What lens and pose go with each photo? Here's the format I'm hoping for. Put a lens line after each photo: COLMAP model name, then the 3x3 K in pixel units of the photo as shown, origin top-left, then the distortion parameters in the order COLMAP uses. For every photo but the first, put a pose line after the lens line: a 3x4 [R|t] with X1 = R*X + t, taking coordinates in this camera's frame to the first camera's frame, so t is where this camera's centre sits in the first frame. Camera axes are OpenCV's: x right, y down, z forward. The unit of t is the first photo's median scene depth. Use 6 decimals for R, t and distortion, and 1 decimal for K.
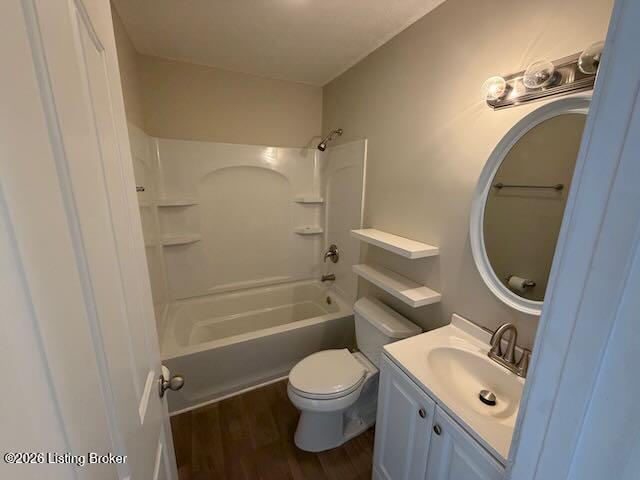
lens RADIAL K [[255.4, 0, 317.6], [0, 255.4, 239.1], [0, 0, 1]] dist [0.001302, 0.000051]
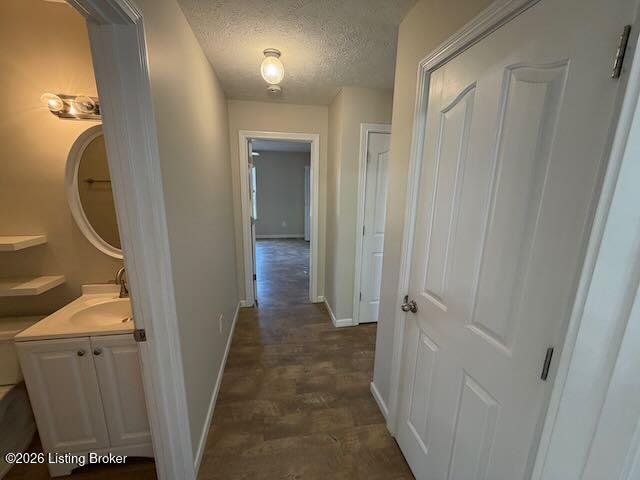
lens RADIAL K [[255.4, 0, 317.6], [0, 255.4, 239.1], [0, 0, 1]] dist [0.001302, 0.000051]
pose [[0.253278, -0.215171, 0.943160, -0.331379], [0.209728, 0.963976, 0.163599, 0.147448], [-0.944386, 0.156371, 0.289282, -0.512107]]
